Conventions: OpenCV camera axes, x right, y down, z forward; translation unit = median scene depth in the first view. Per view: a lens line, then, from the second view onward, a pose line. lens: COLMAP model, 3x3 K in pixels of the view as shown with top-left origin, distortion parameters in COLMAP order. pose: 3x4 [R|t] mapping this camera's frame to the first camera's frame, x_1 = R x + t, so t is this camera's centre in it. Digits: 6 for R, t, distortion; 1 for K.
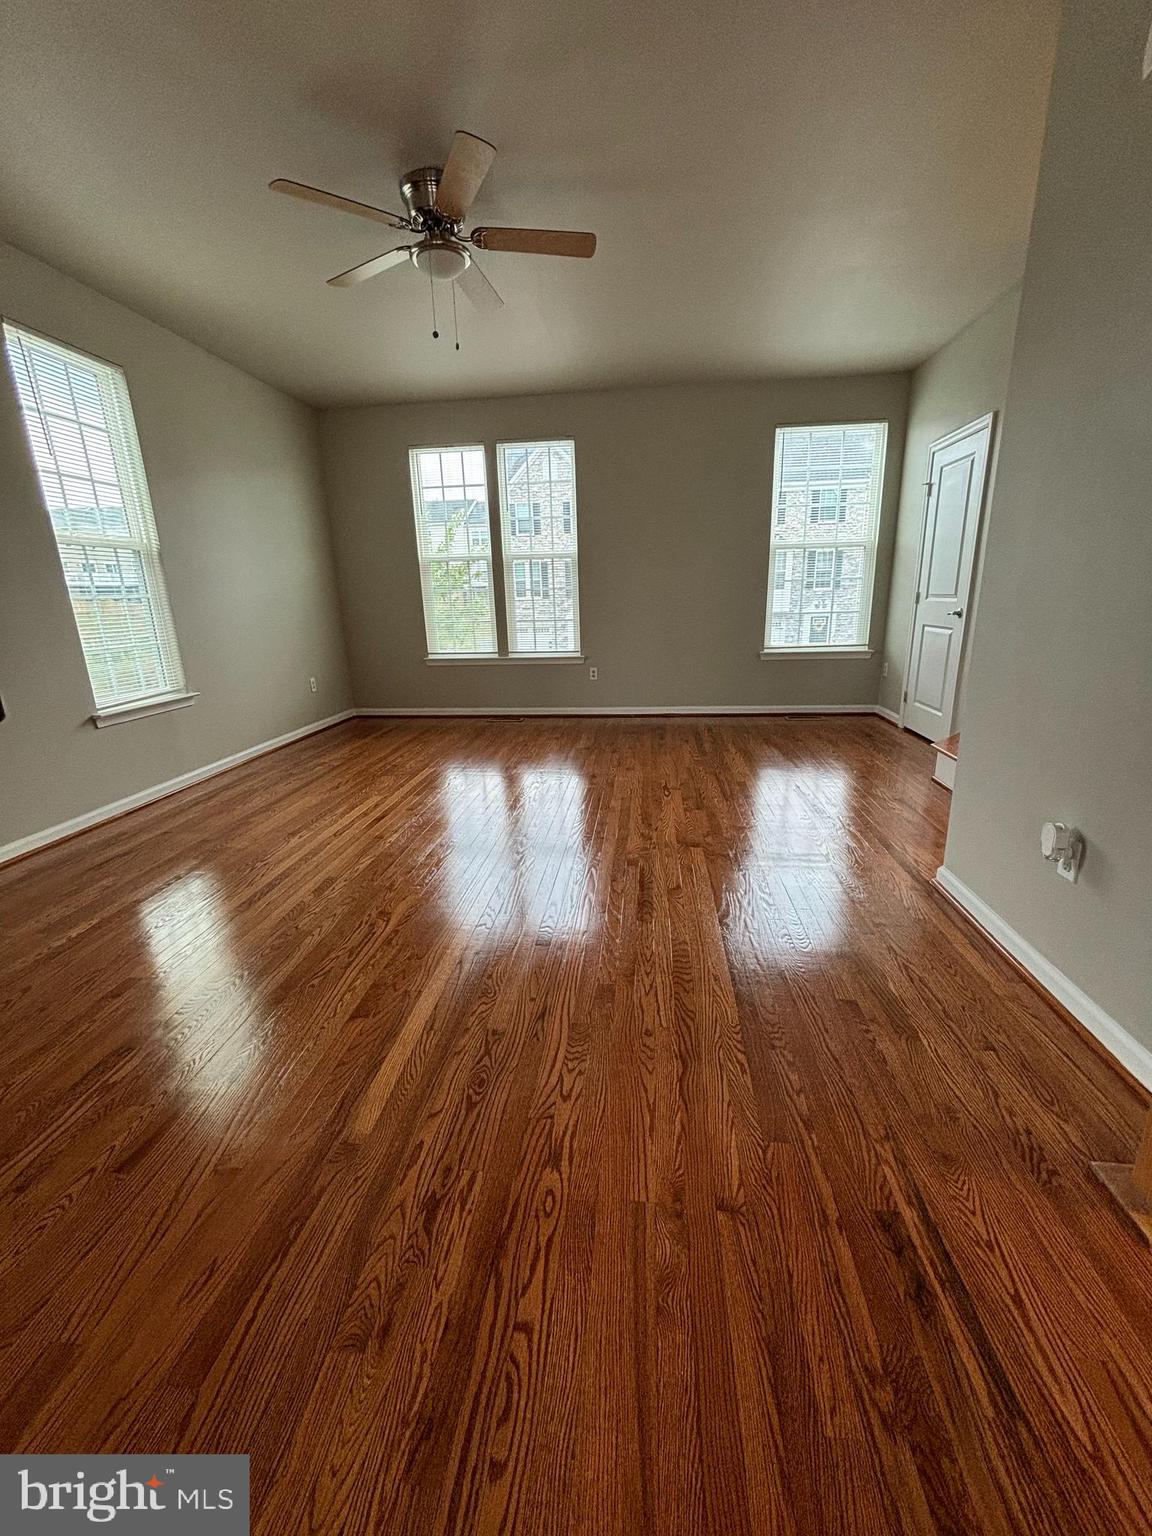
lens RADIAL K [[624.0, 0, 593.1], [0, 624.0, 769.2], [0, 0, 1]] dist [0.000569, -0.000138]
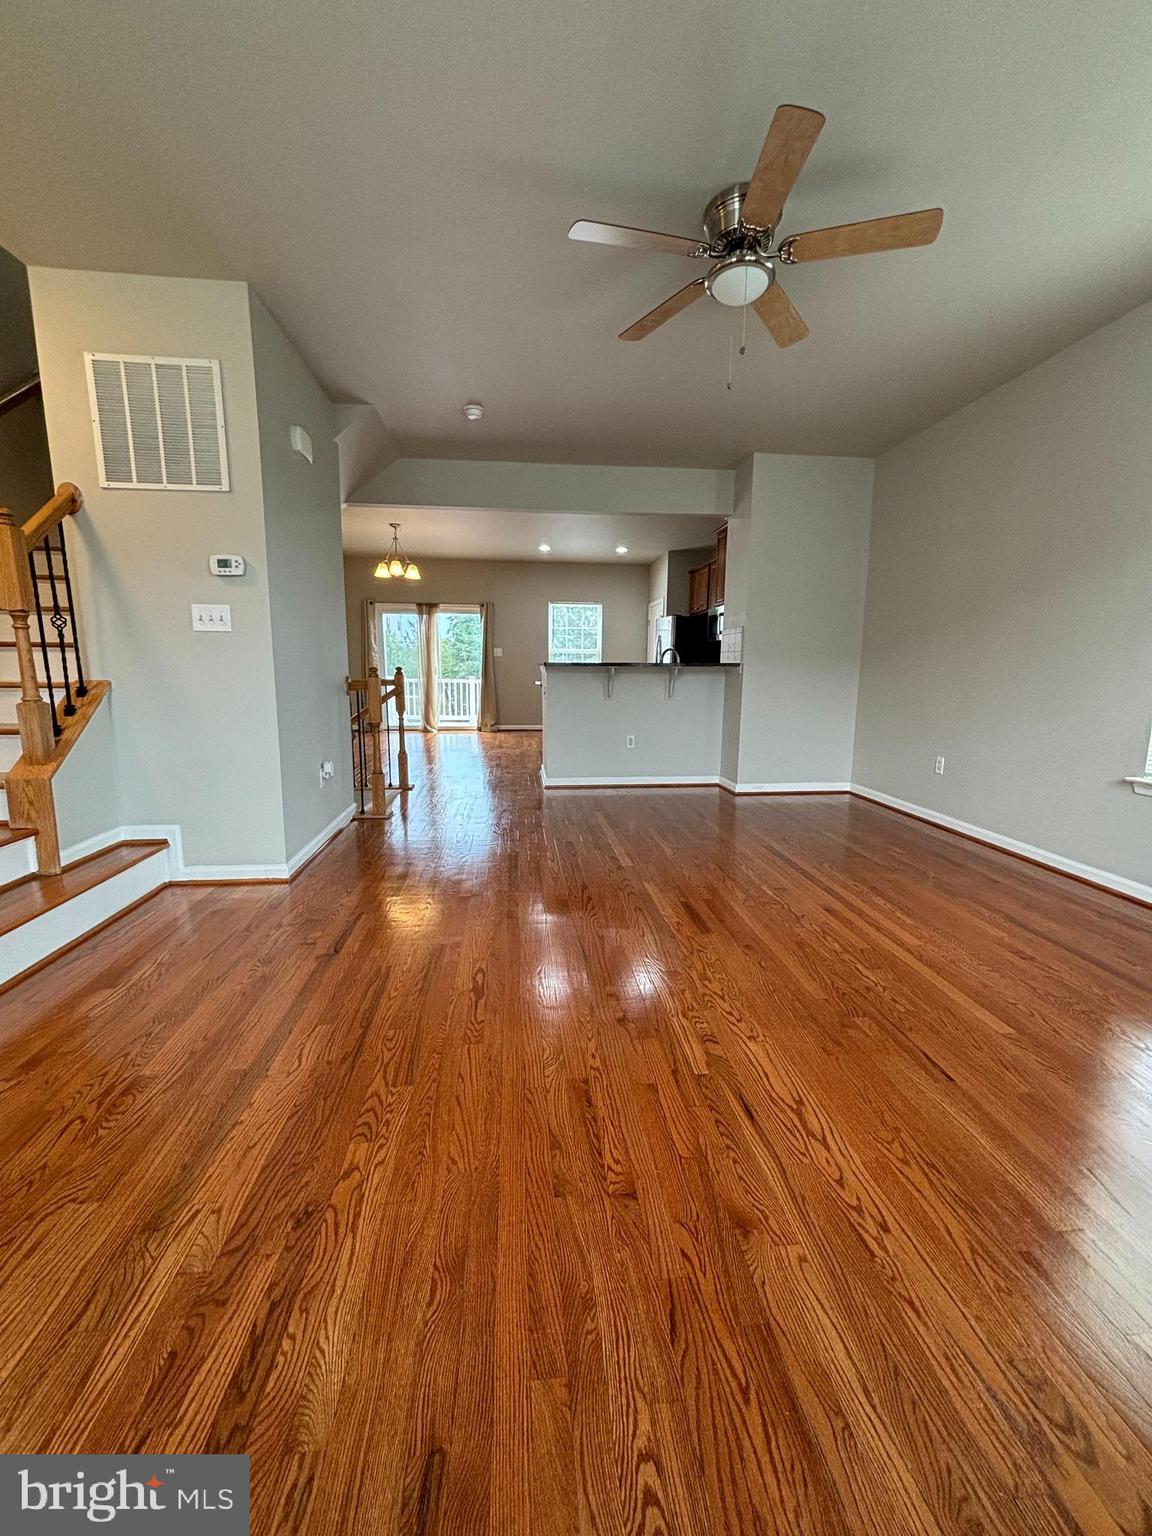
lens RADIAL K [[624.0, 0, 593.1], [0, 624.0, 769.2], [0, 0, 1]] dist [0.000569, -0.000138]
pose [[-0.980292, 0.058274, -0.188766, 0.126192], [-0.027950, 0.904985, 0.424525, -0.464622], [0.195569, 0.421435, -0.885520, 1.670970]]
